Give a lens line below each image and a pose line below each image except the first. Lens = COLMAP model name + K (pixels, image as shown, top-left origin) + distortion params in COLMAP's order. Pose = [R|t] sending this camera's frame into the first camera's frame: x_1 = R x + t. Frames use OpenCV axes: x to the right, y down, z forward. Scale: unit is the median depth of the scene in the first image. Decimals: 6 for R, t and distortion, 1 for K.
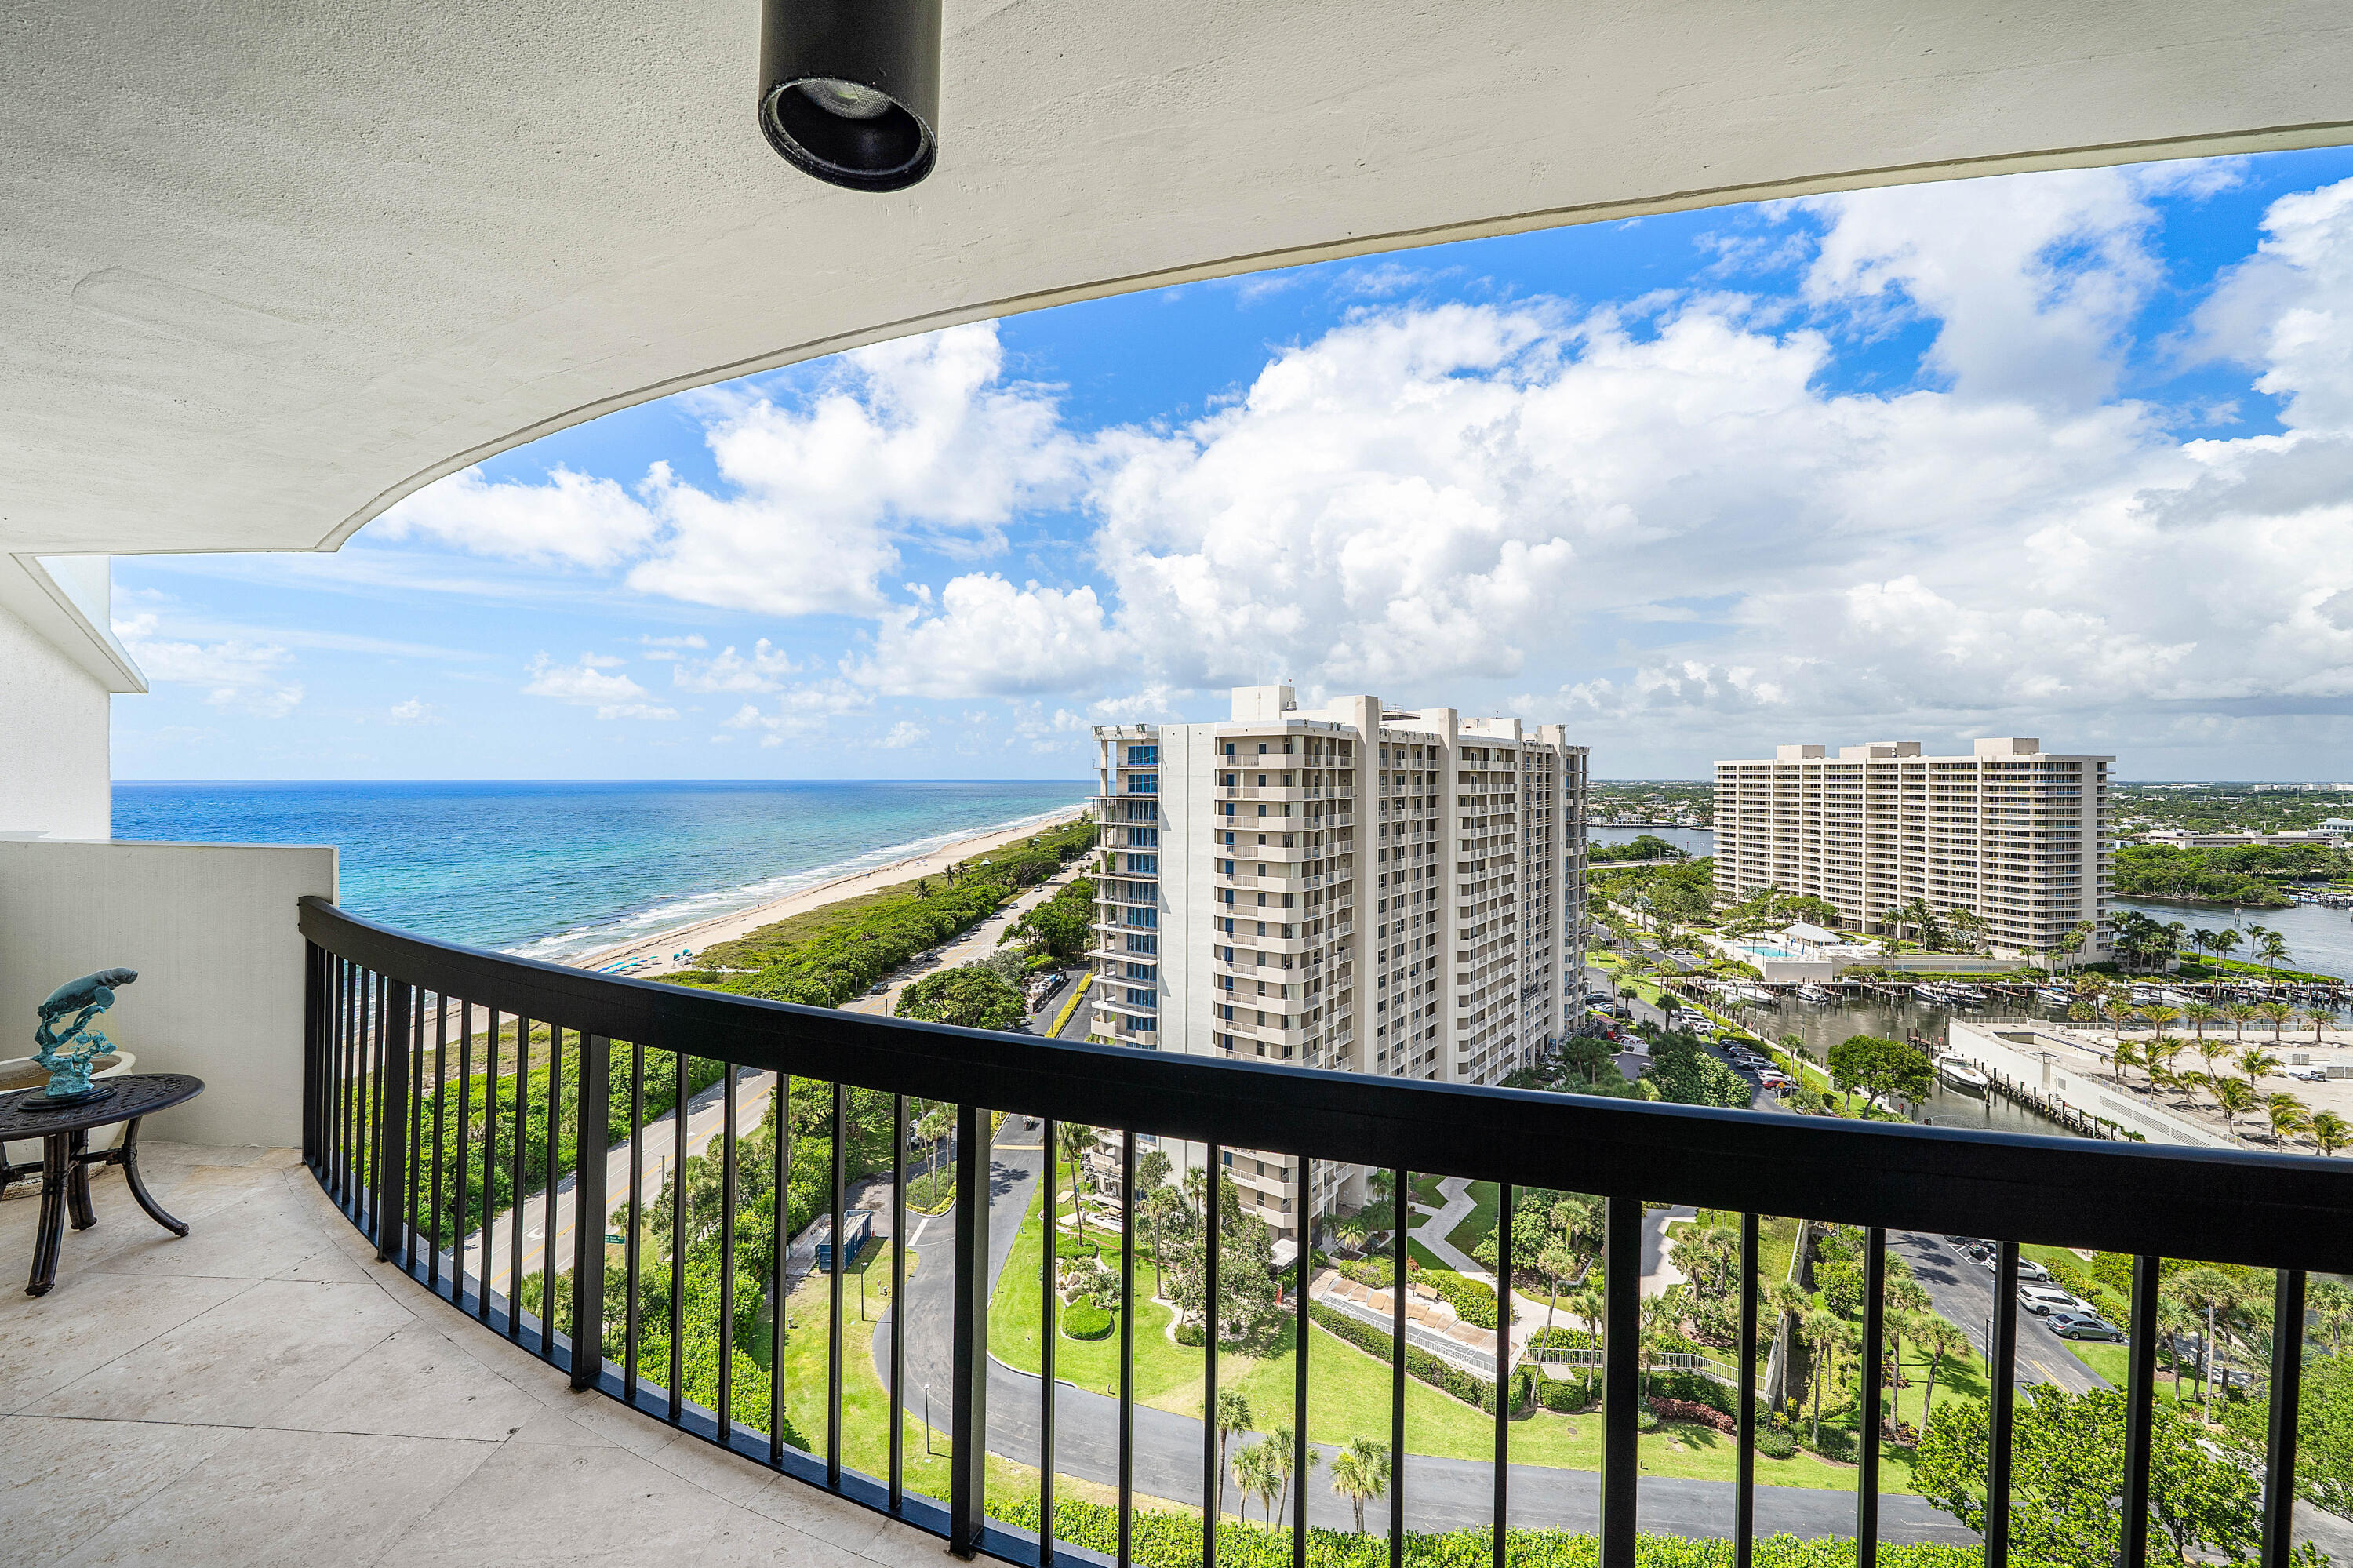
lens RADIAL K [[917.0, 0, 1134.9], [0, 917.0, 783.2], [0, 0, 1]] dist [-0.005058, 0.000042]
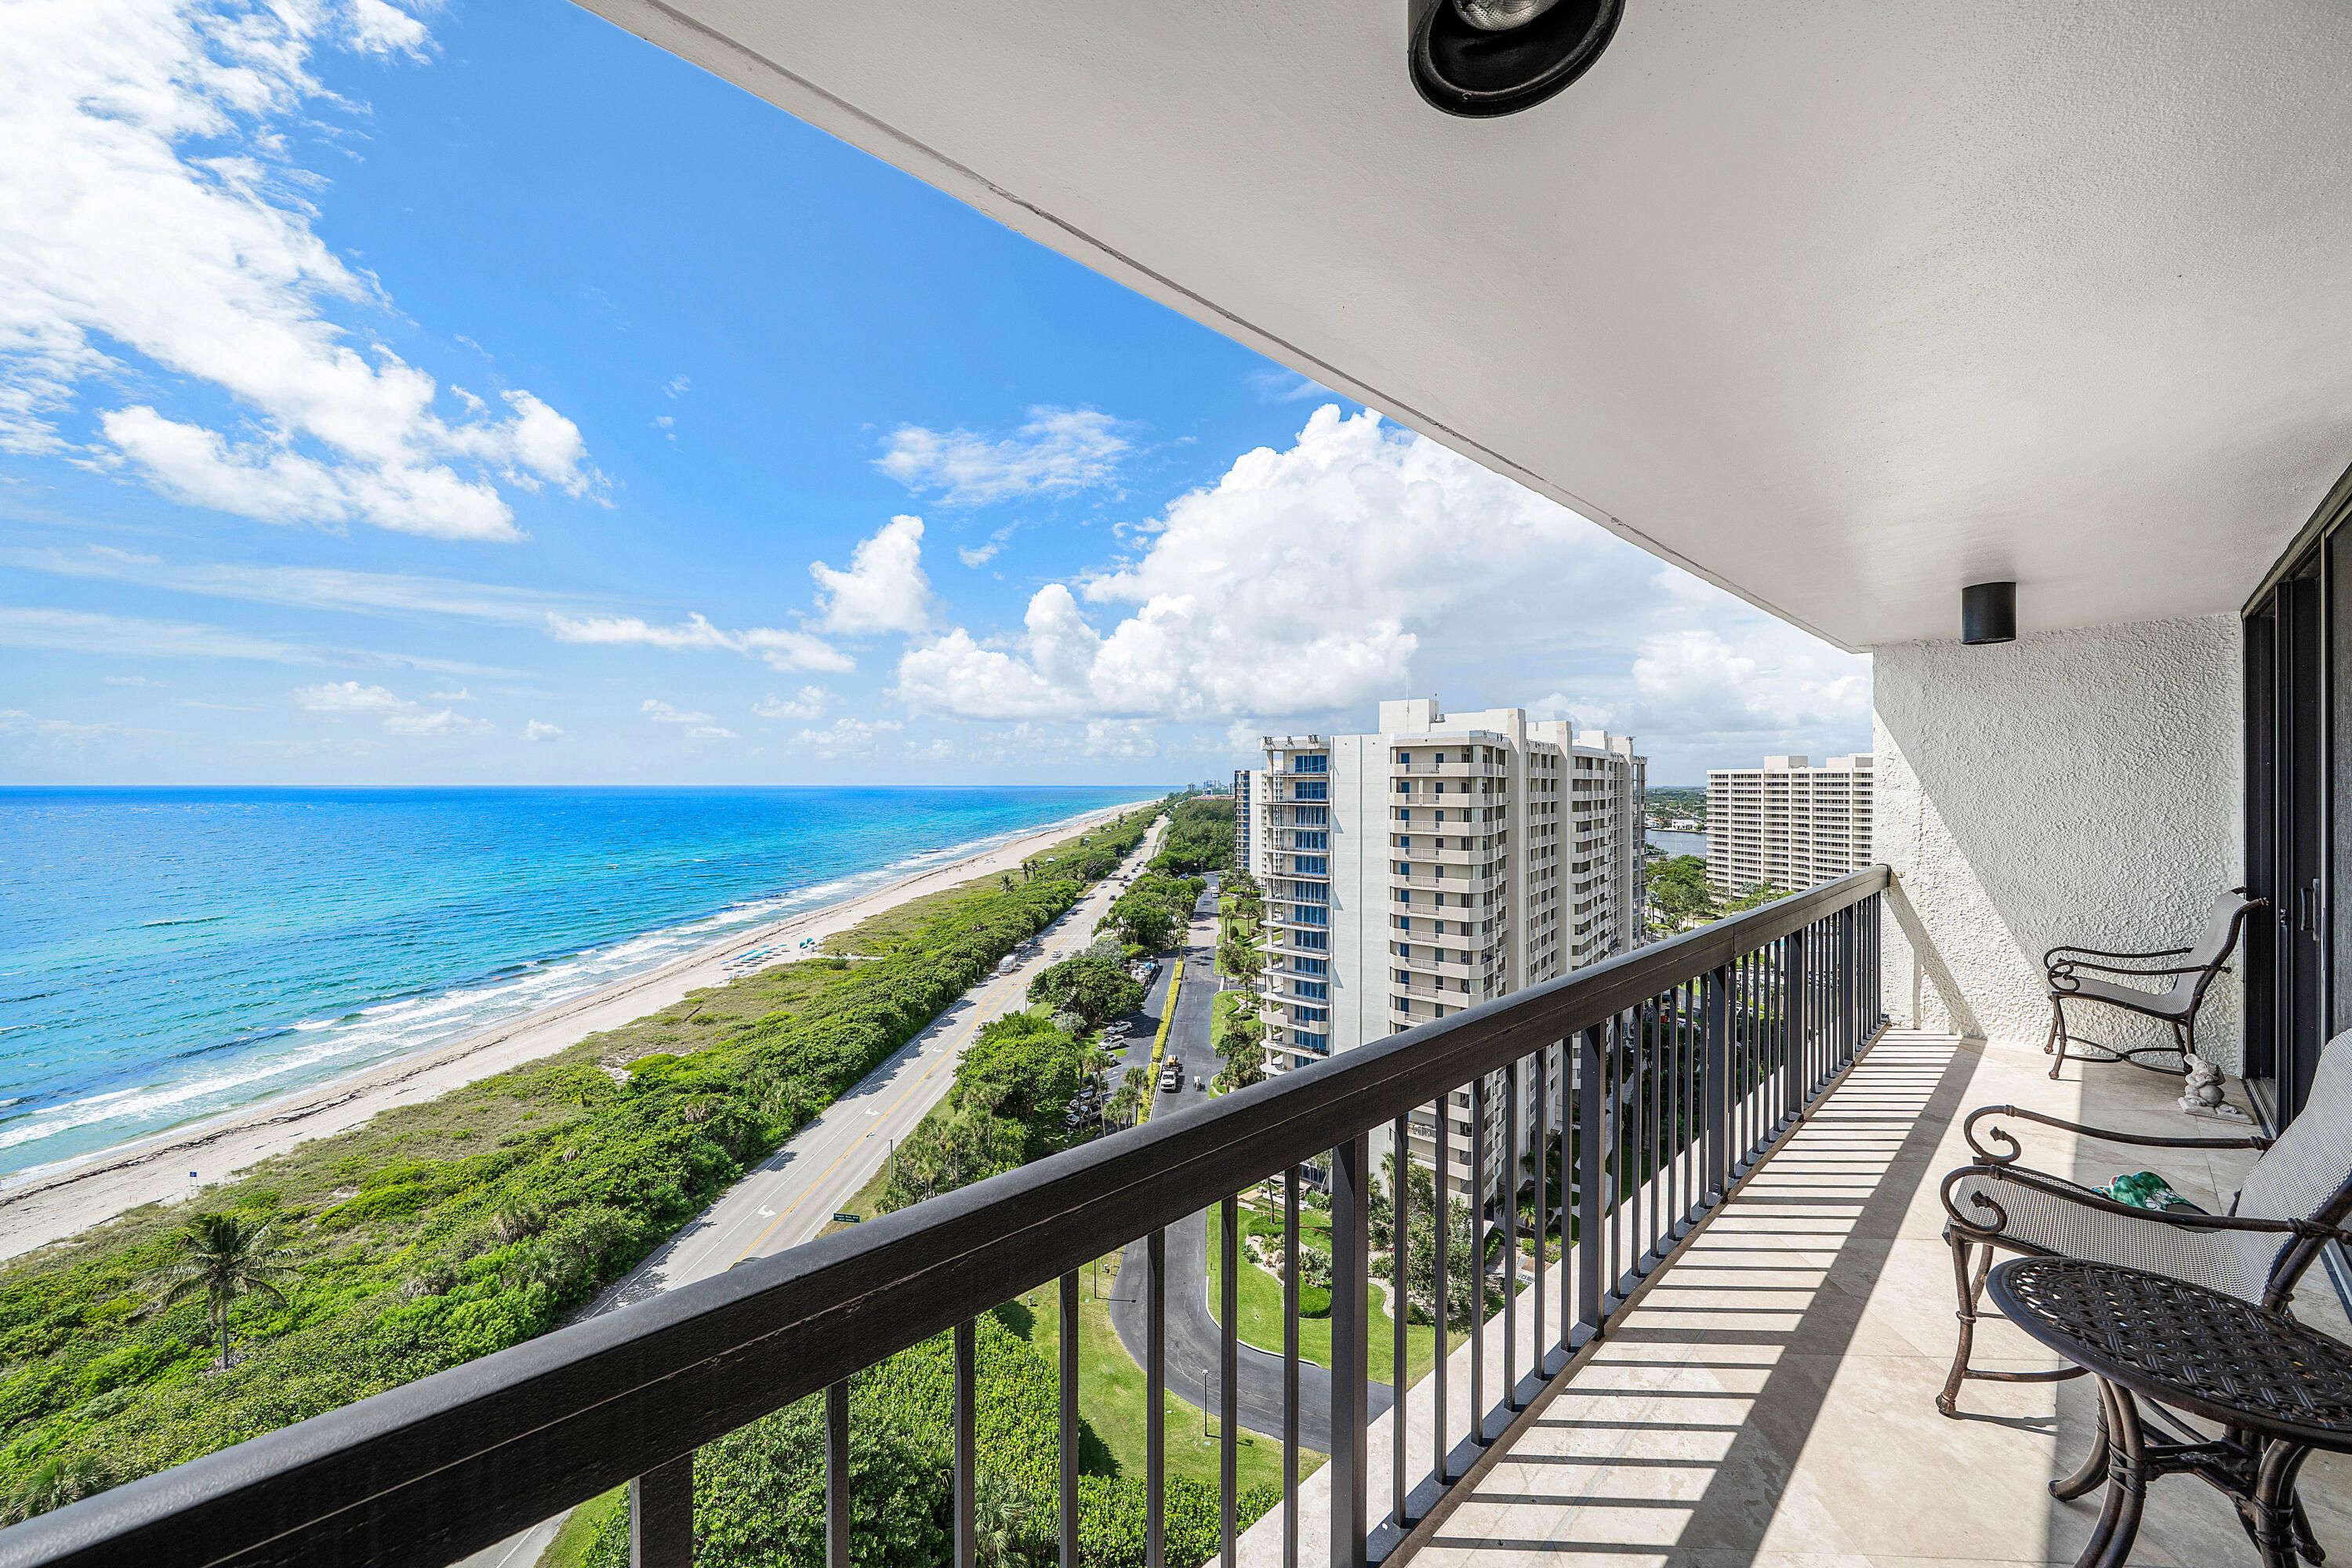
lens RADIAL K [[817.1, 0, 1167.8], [0, 817.1, 785.4], [0, 0, 1]] dist [-0.003586, -0.000350]
pose [[0.999982, 0.001847, -0.005695, -0.111011], [-0.001869, 0.999991, -0.003859, -0.000750], [0.005688, 0.003869, 0.999976, 0.029733]]
